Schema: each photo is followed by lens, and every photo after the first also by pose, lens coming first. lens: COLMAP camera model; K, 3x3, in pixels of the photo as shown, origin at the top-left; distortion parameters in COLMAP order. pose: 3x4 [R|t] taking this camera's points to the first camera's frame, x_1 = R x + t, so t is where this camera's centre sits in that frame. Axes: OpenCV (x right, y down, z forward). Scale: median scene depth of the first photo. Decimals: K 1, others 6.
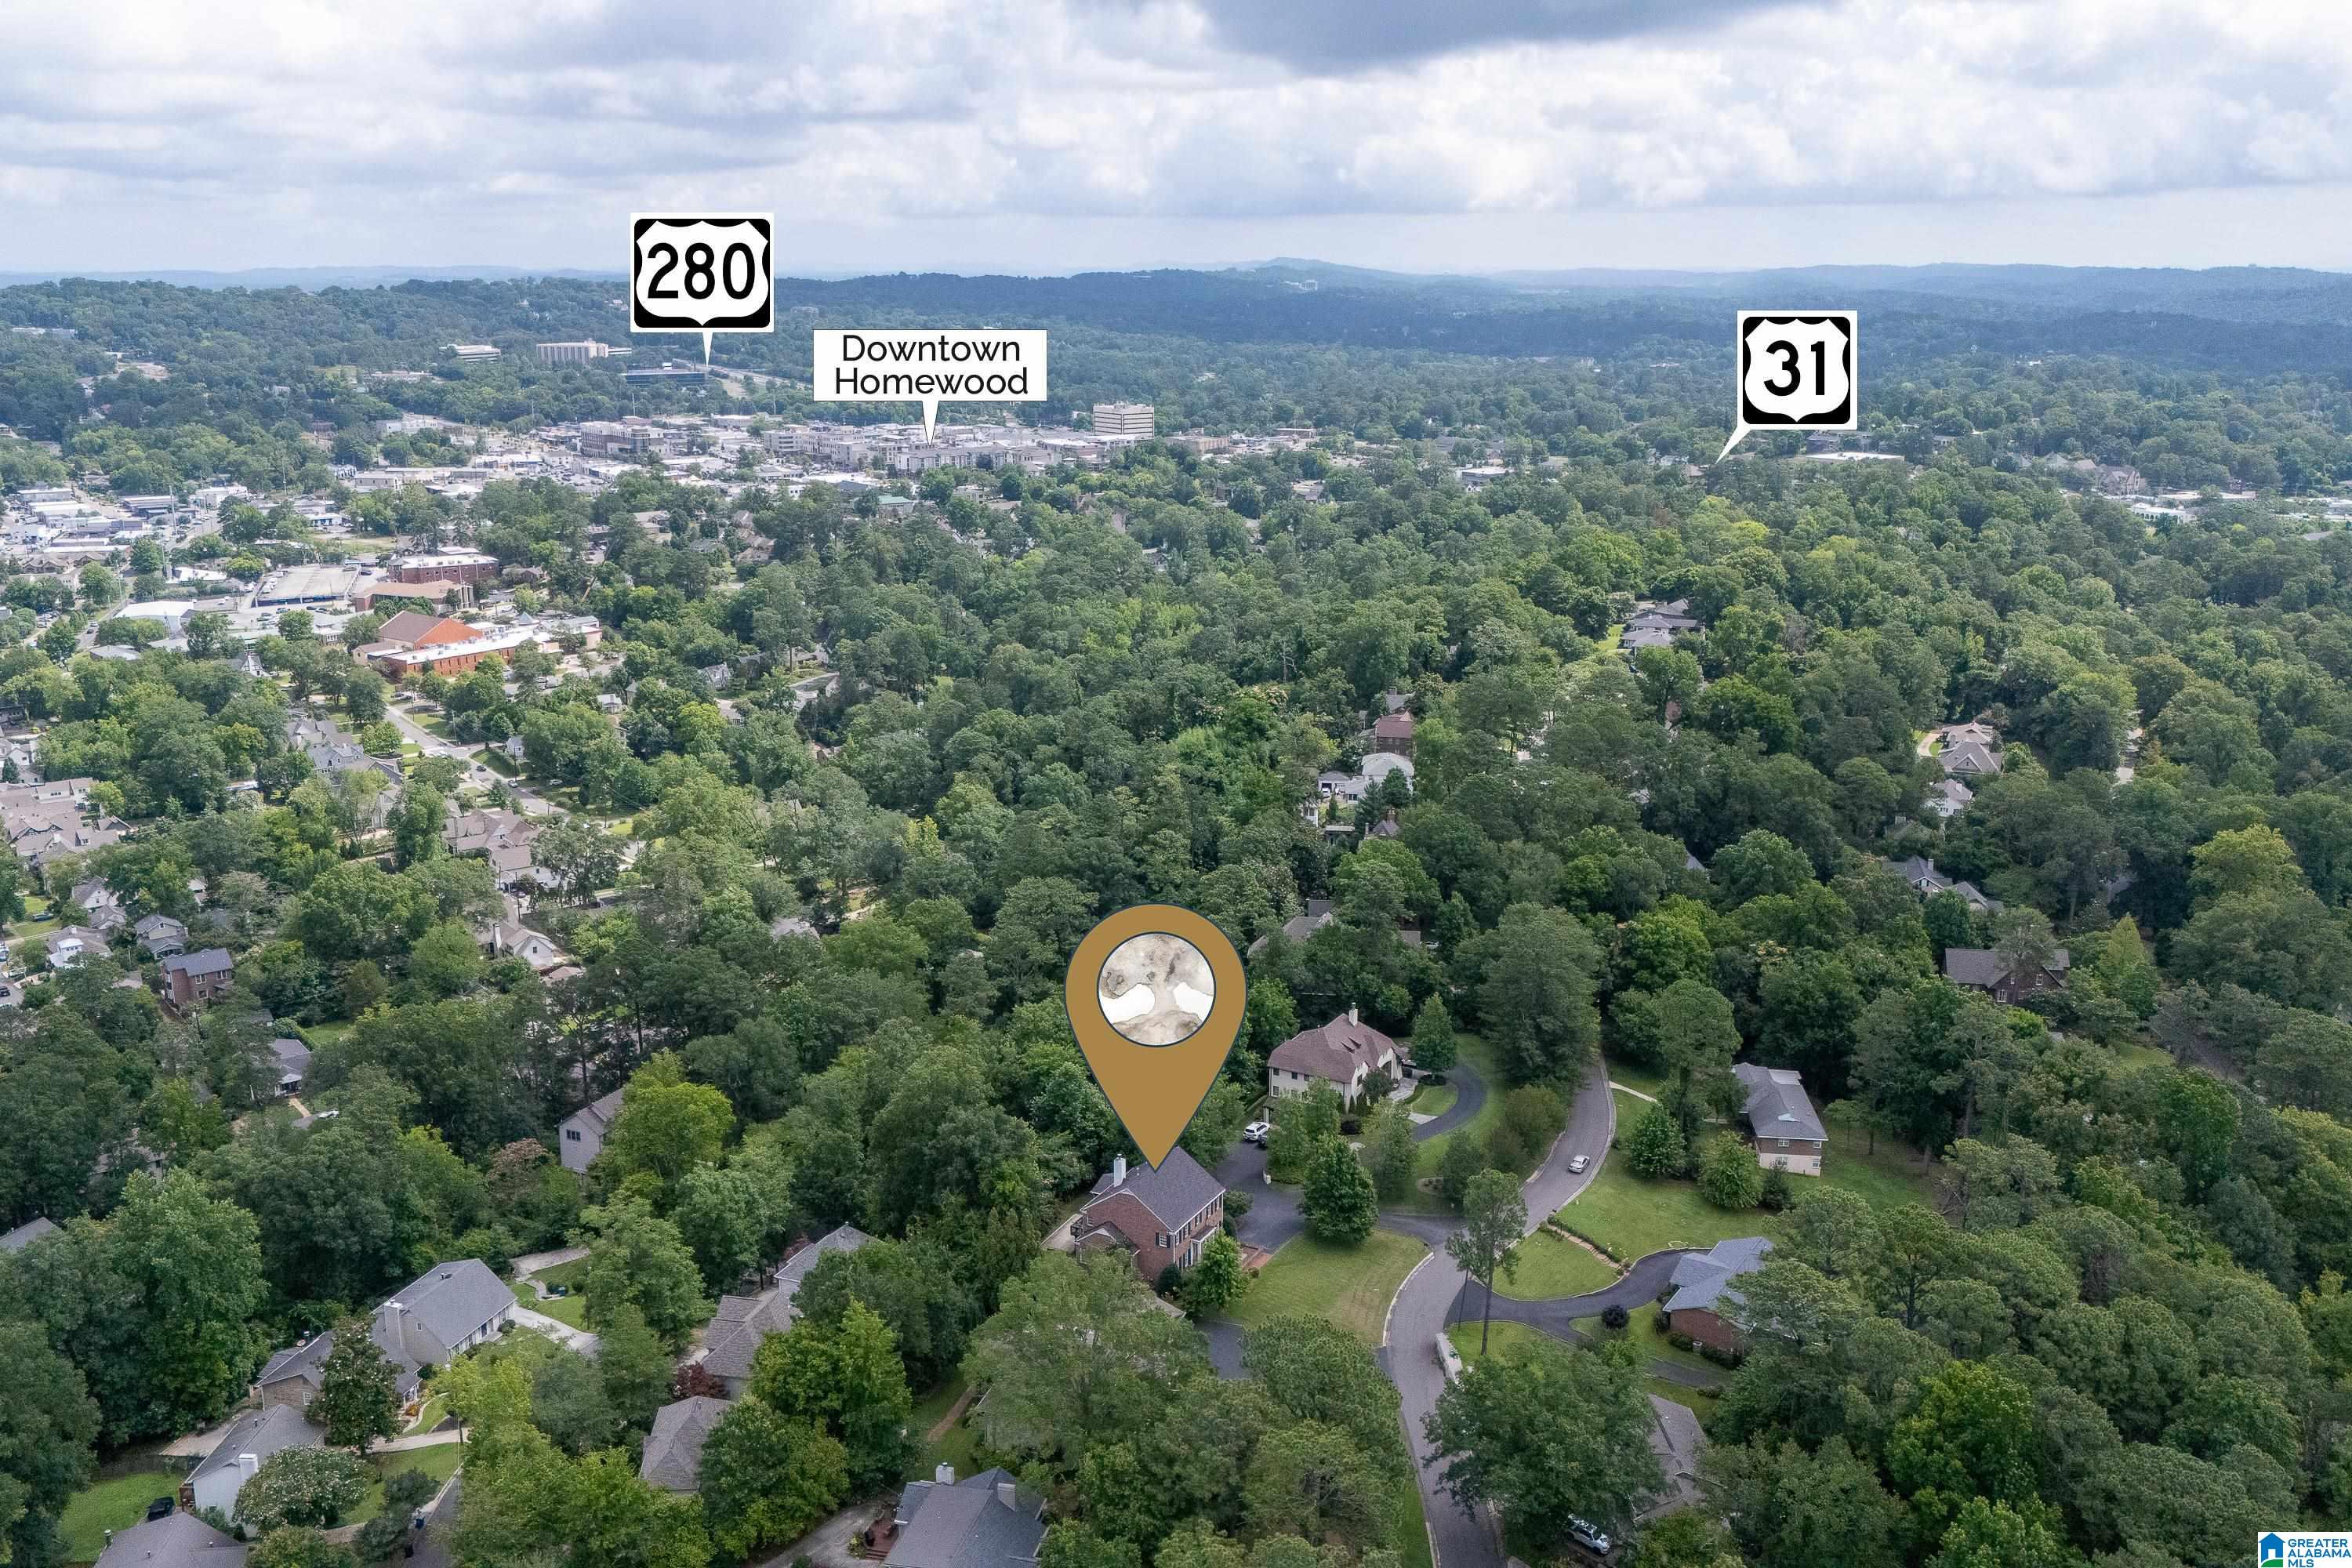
lens RADIAL K [[1980.6, 0, 1177.3], [0, 1980.6, 786.2], [0, 0, 1]] dist [0.057222, -0.006766]
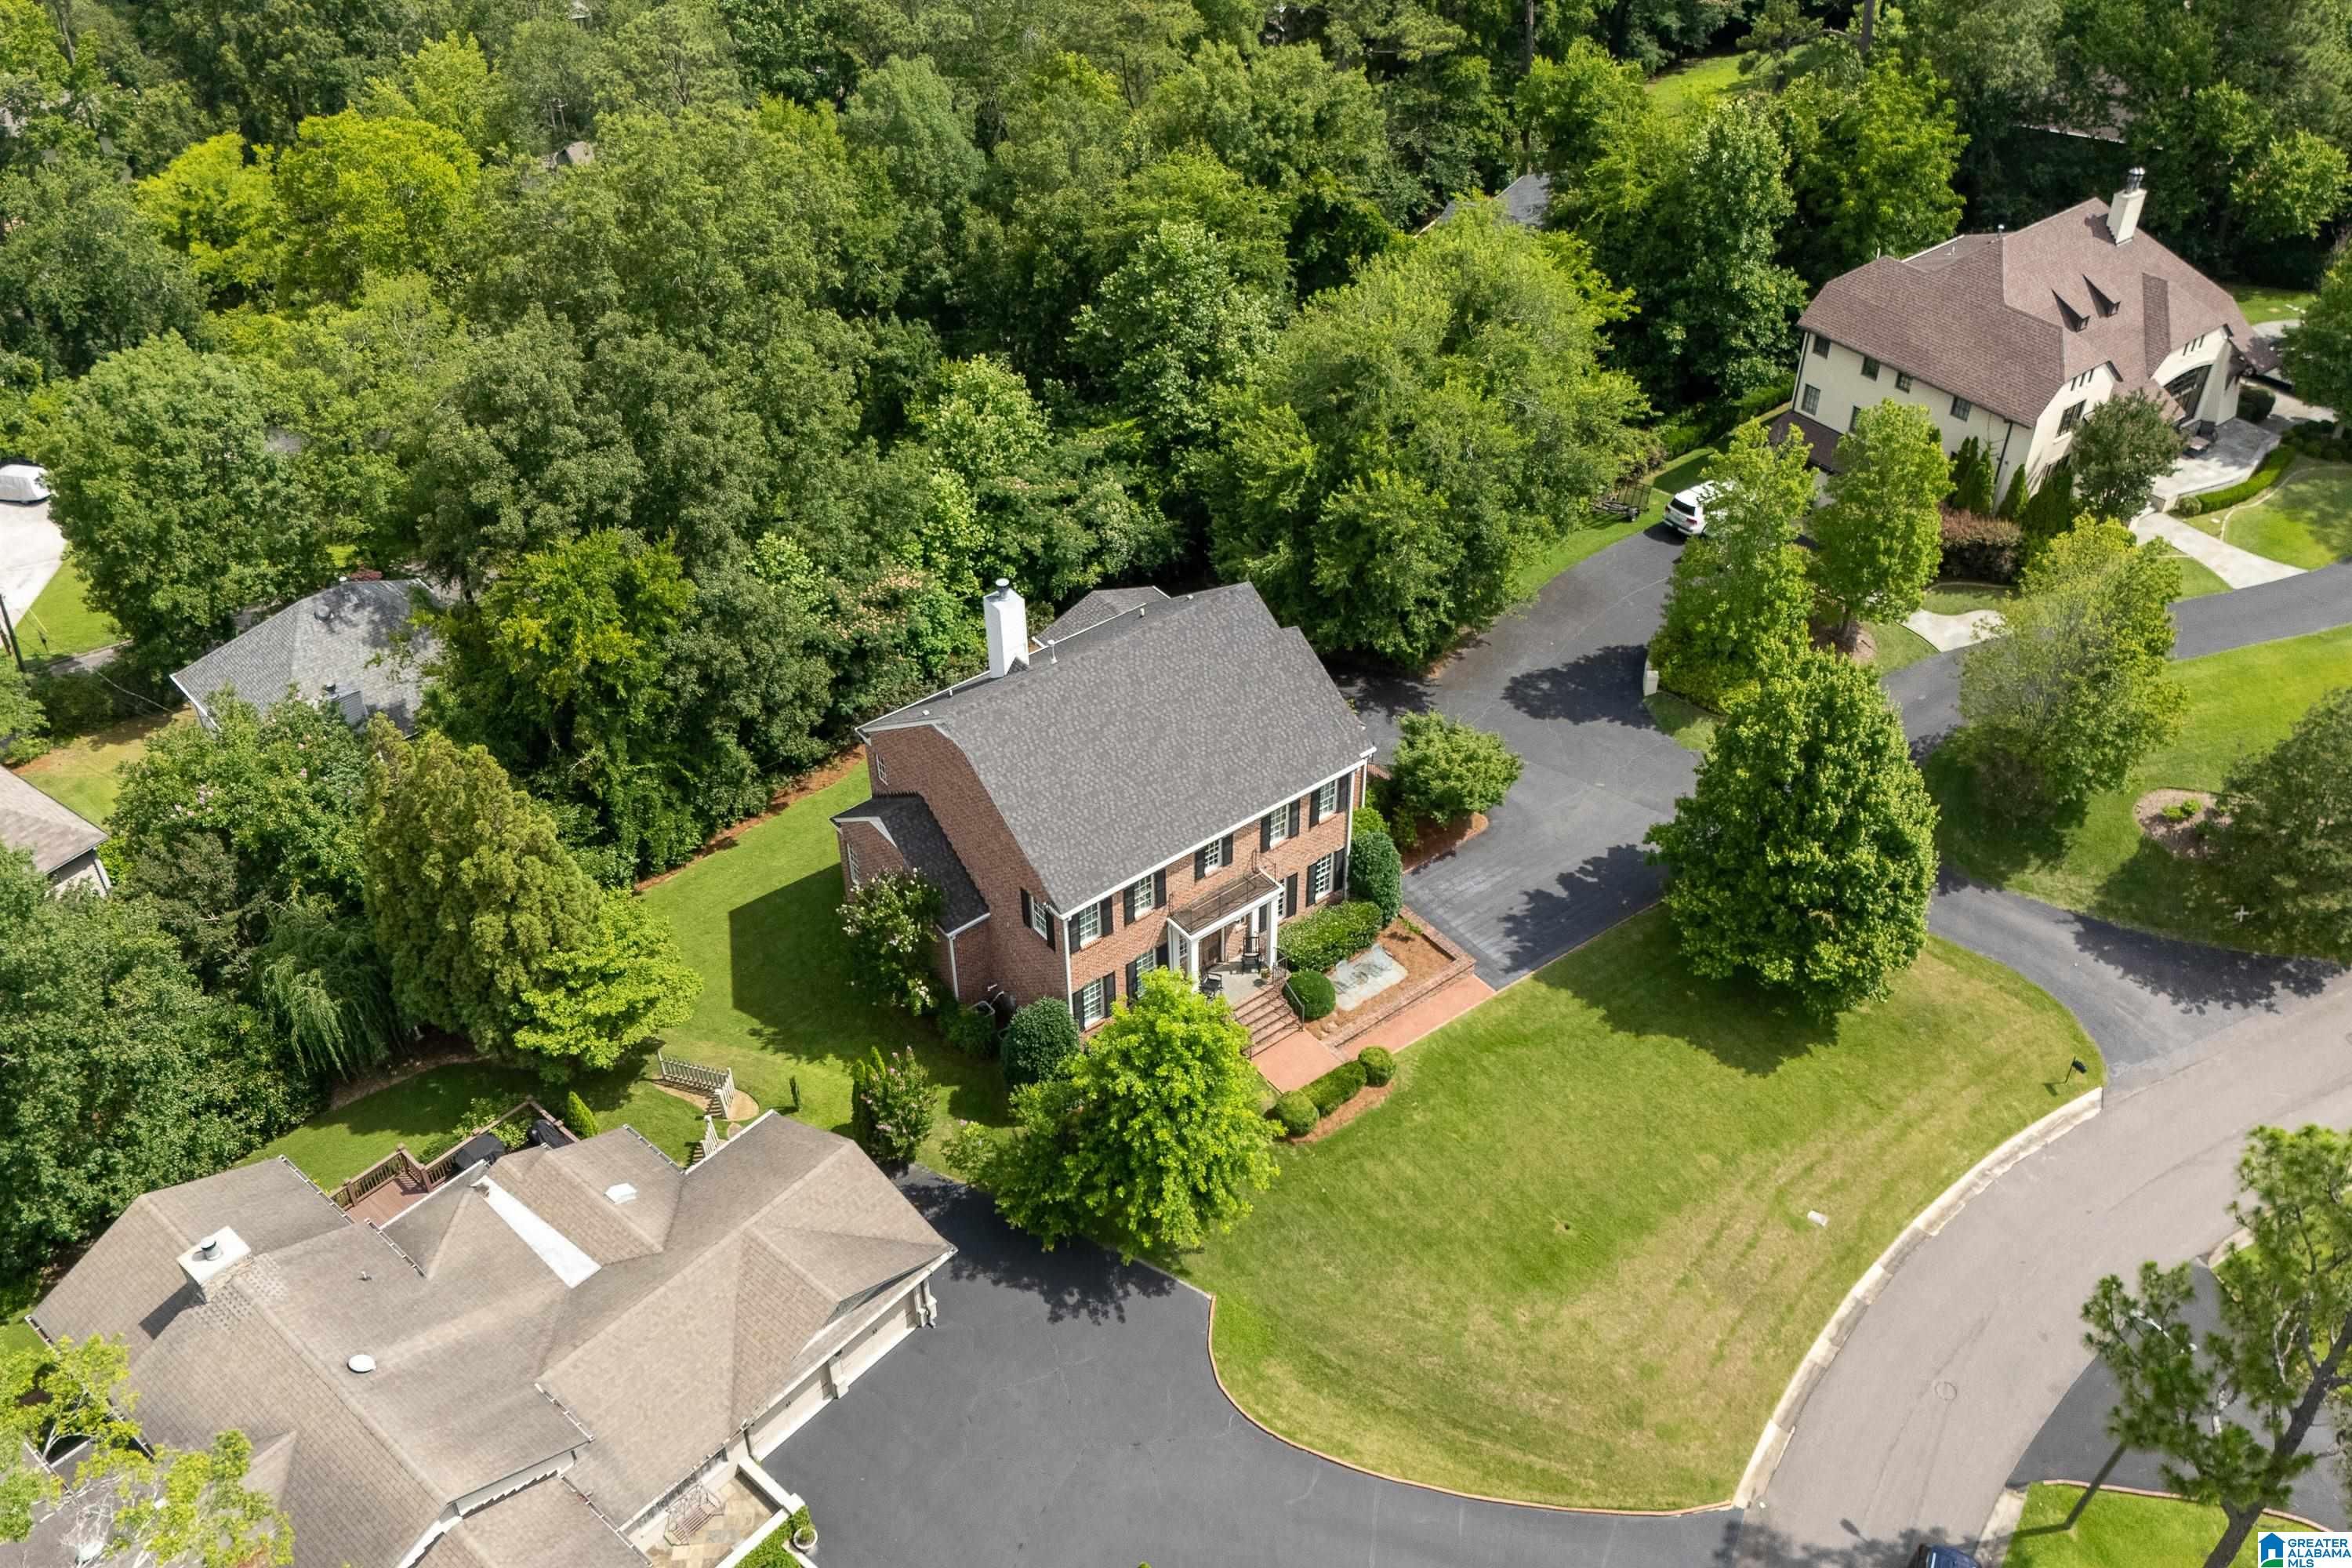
lens RADIAL K [[1980.6, 0, 1185.1], [0, 1980.6, 781.9], [0, 0, 1]] dist [0.057222, -0.006766]
pose [[0.910907, 0.255057, -0.324337, 0.081233], [-0.092357, 0.892151, 0.442195, 0.069565], [0.402142, -0.372843, 0.836223, 0.644724]]
